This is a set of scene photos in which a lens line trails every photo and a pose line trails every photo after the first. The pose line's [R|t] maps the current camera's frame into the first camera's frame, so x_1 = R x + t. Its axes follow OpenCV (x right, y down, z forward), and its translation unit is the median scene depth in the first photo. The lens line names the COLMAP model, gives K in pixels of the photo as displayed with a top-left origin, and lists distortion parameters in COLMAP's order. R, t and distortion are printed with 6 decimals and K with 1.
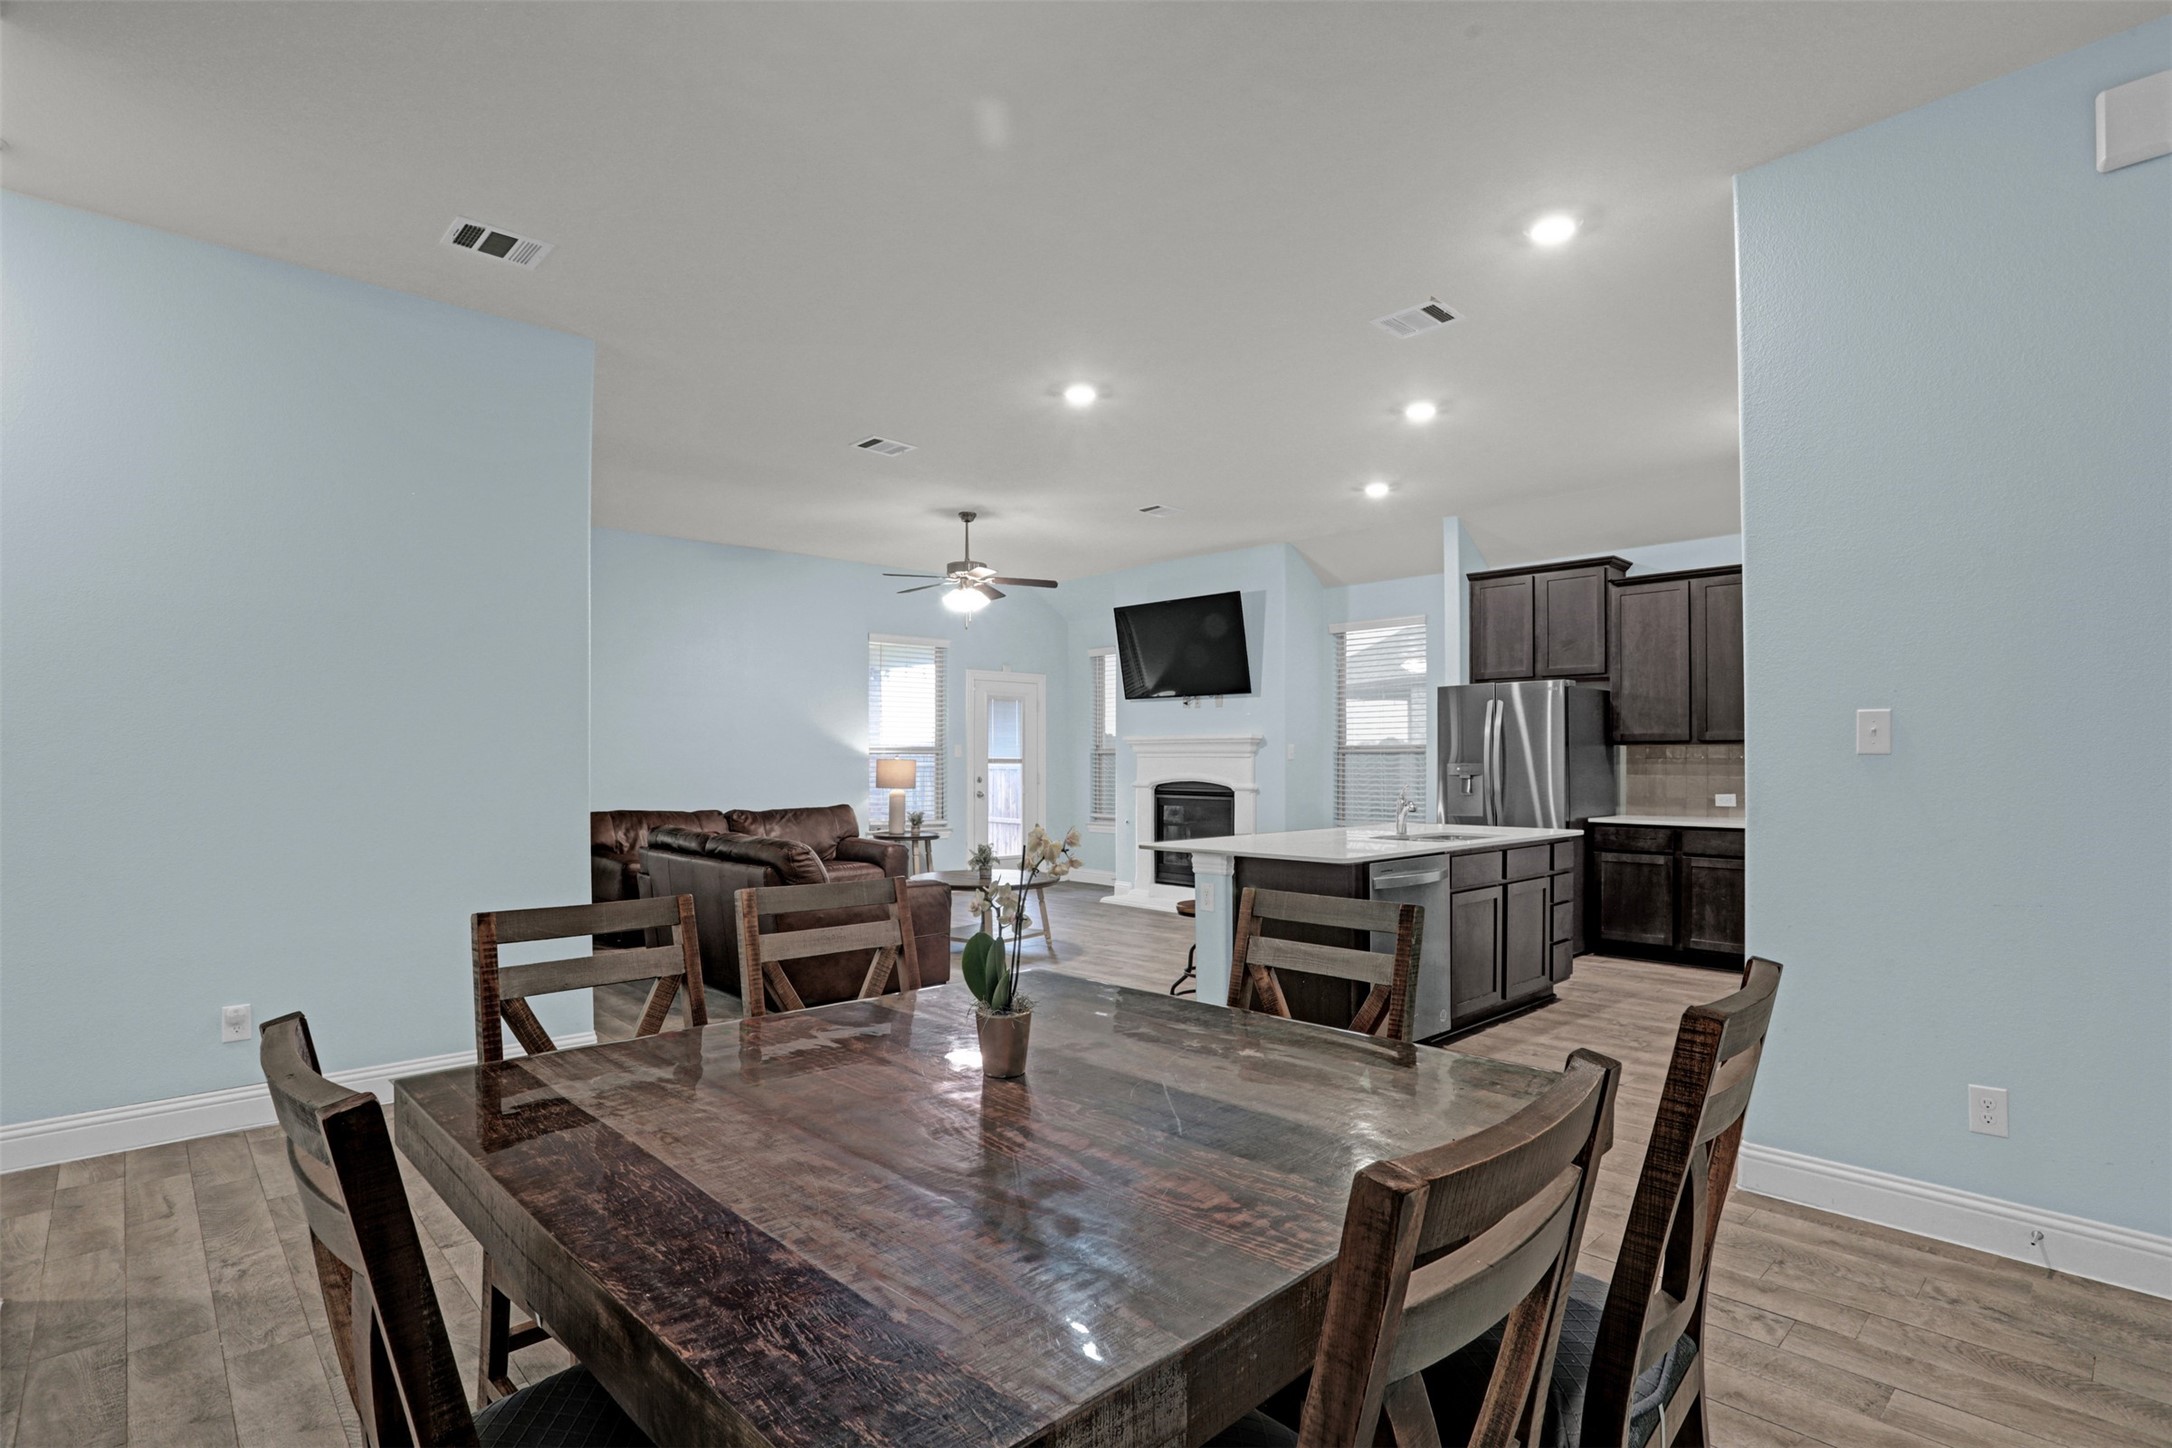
lens RADIAL K [[1040.1, 0, 1140.1], [0, 1040.1, 758.3], [0, 0, 1]] dist [-0.034198, 0.000135]
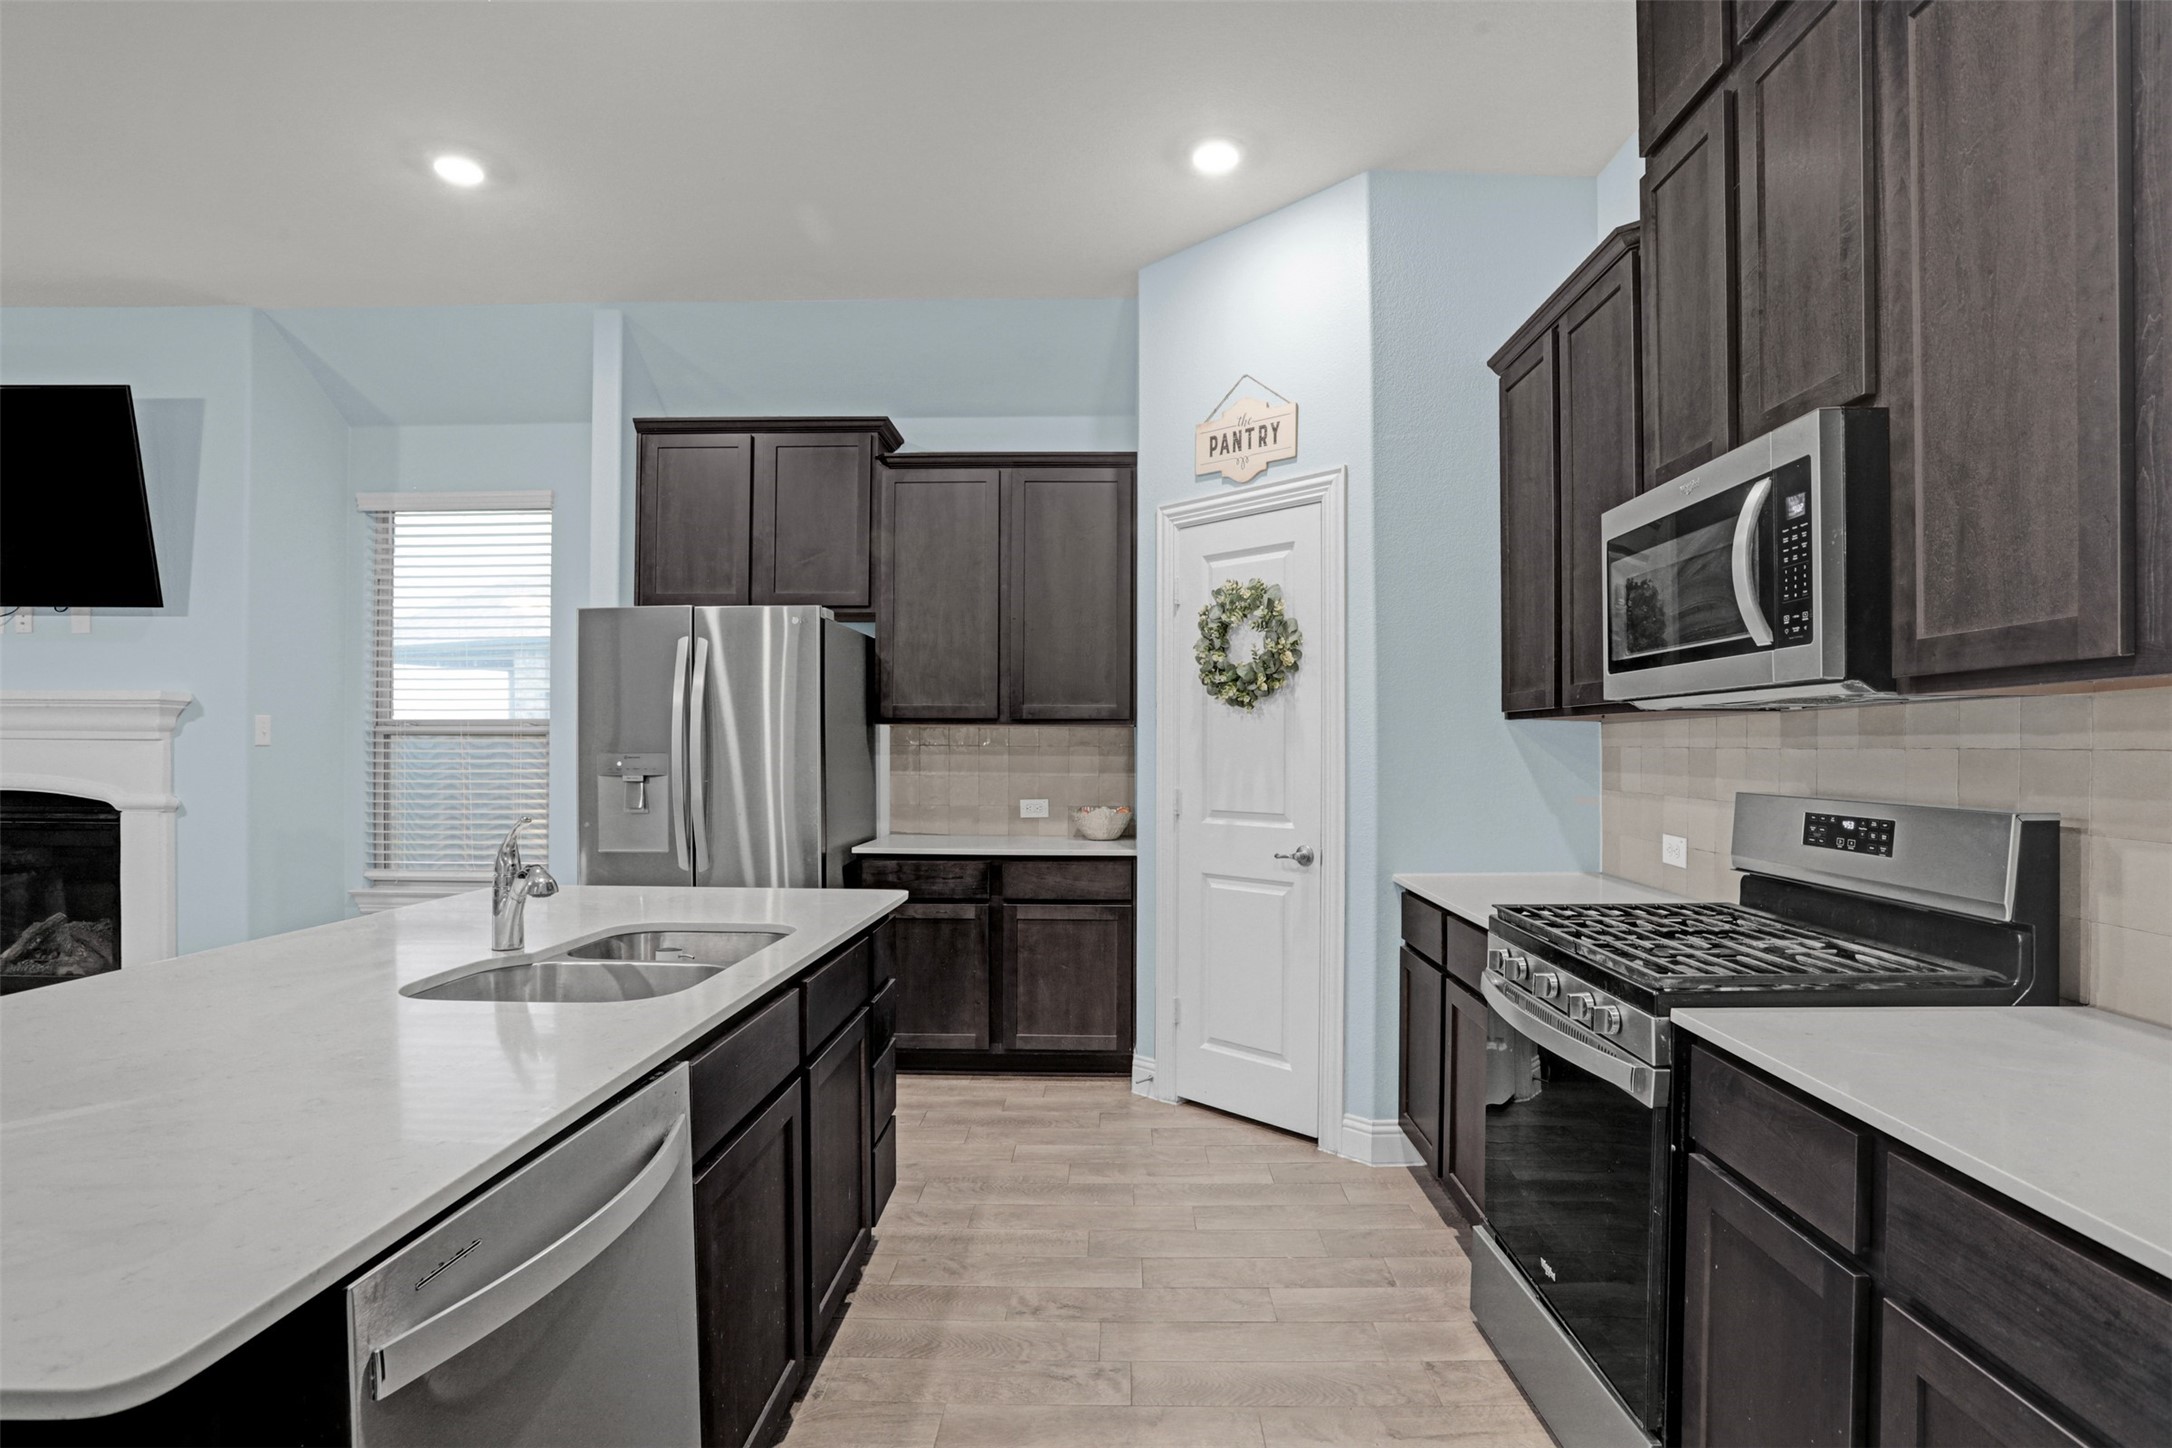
lens RADIAL K [[1092.4, 0, 1095.9], [0, 1092.4, 749.9], [0, 0, 1]] dist [-0.023660, 0.001318]
pose [[0.732563, 0.000302, 0.680700, 0.091845], [-0.004578, 0.999979, 0.004482, -0.000678], [-0.680684, -0.006400, 0.732549, 0.368363]]
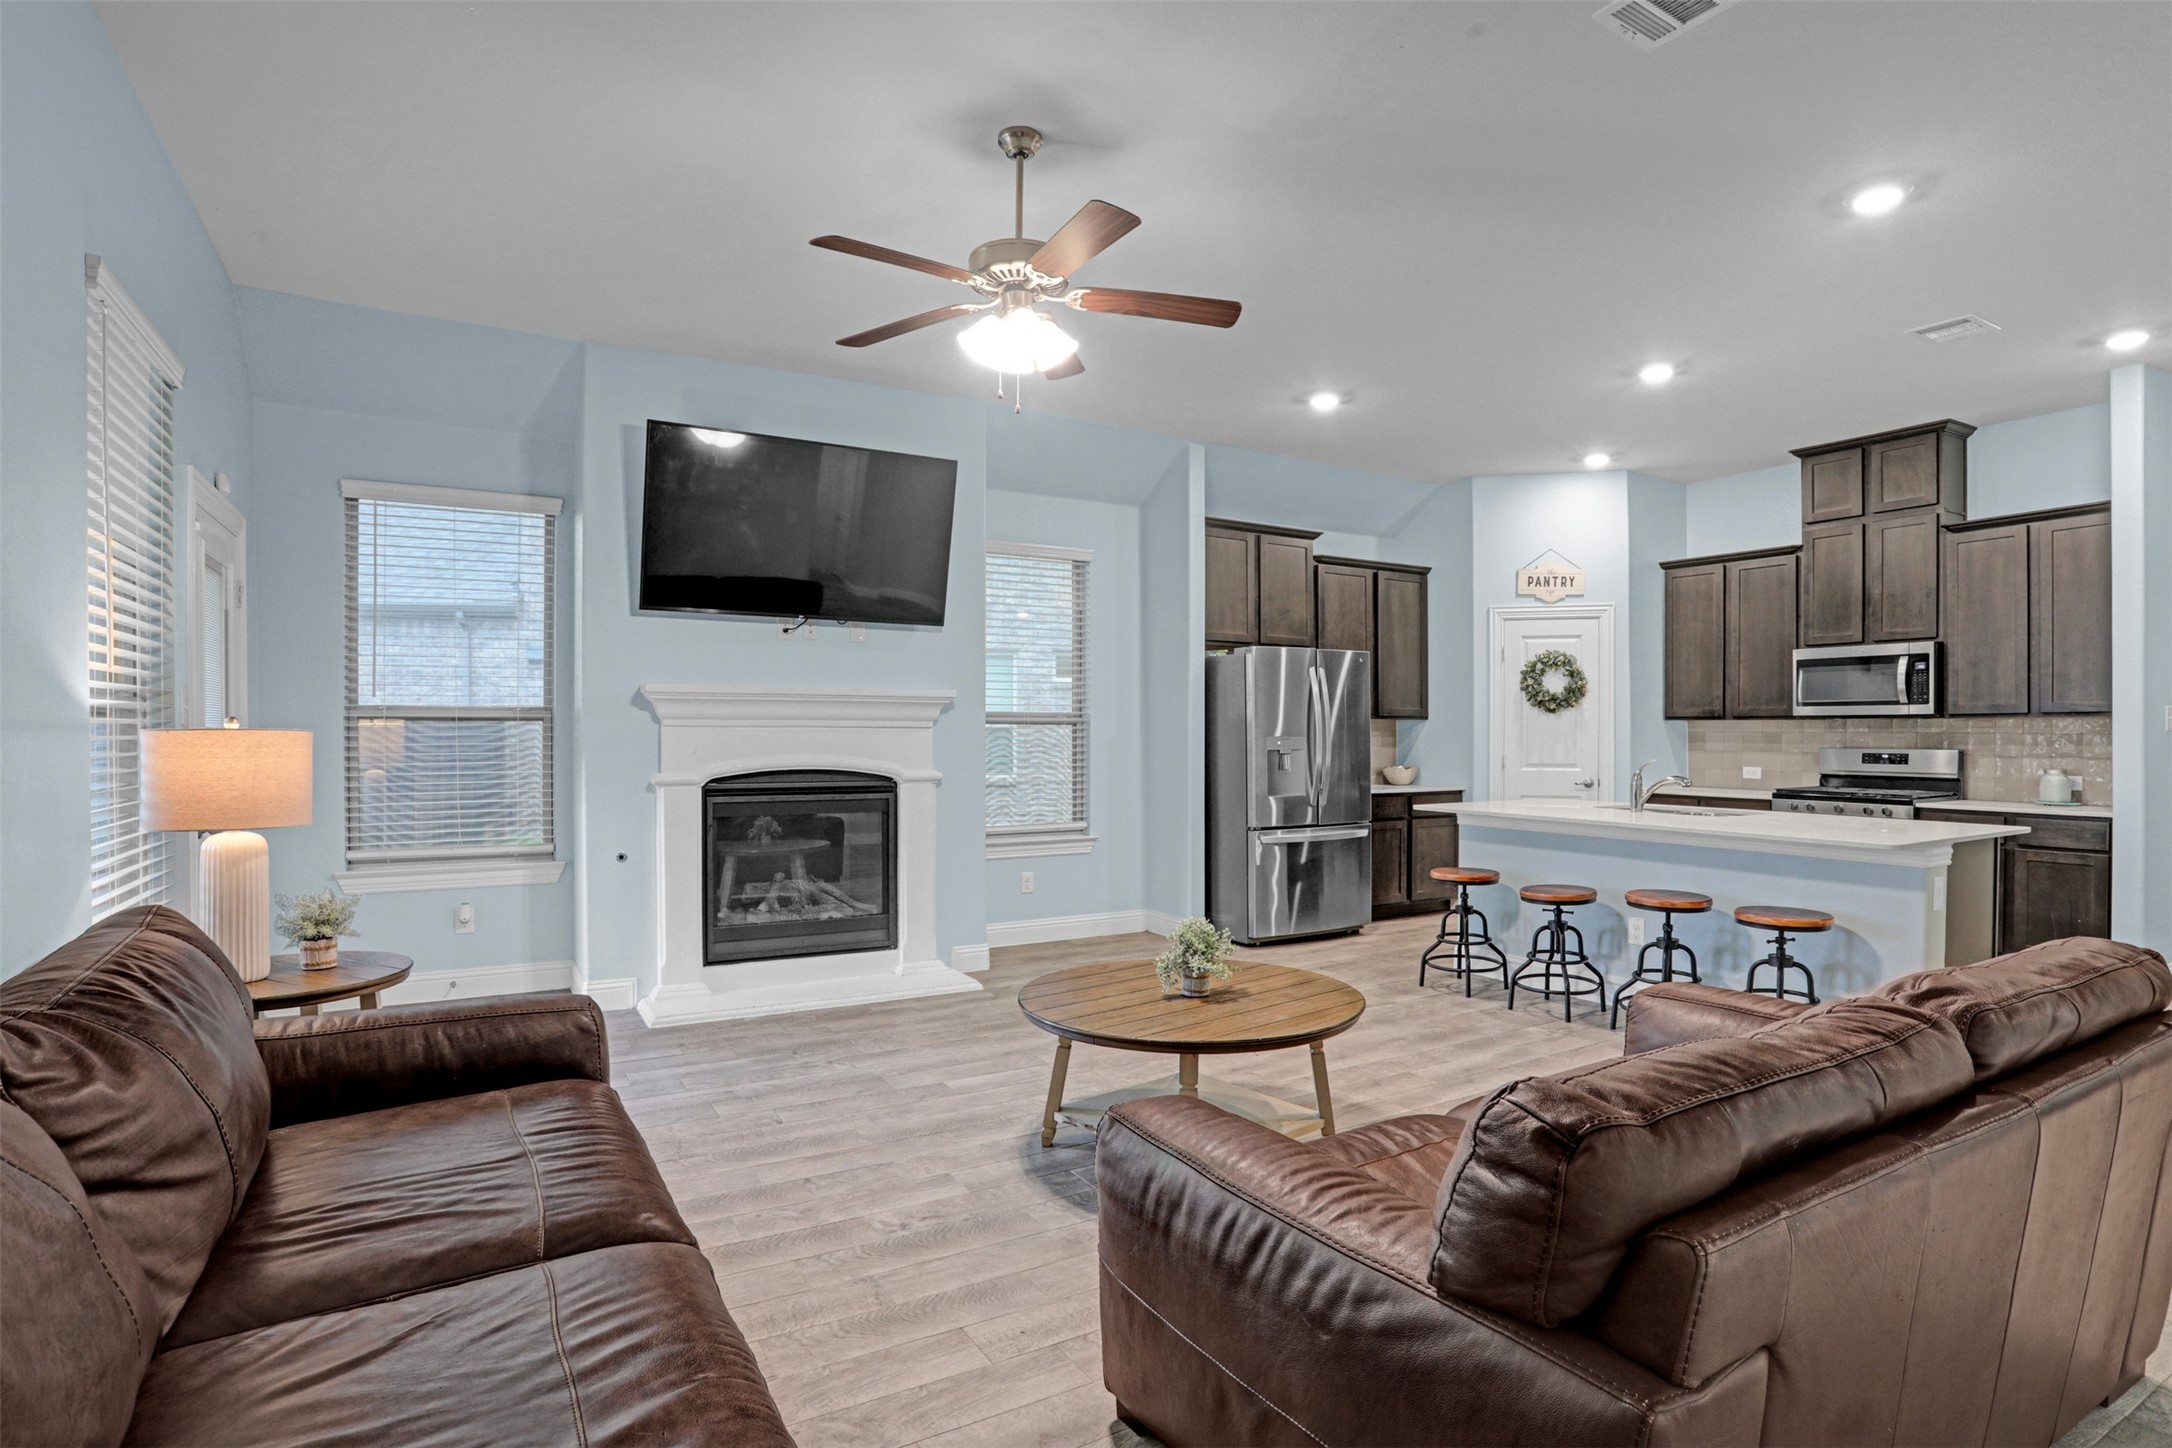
lens RADIAL K [[1061.5, 0, 1063.5], [0, 1061.5, 739.4], [0, 0, 1]] dist [-0.045737, 0.000483]
pose [[0.274120, -0.007402, 0.961667, -0.526260], [-0.004276, 0.999951, 0.008915, 0.000010], [-0.961686, -0.006556, 0.274075, 0.811797]]
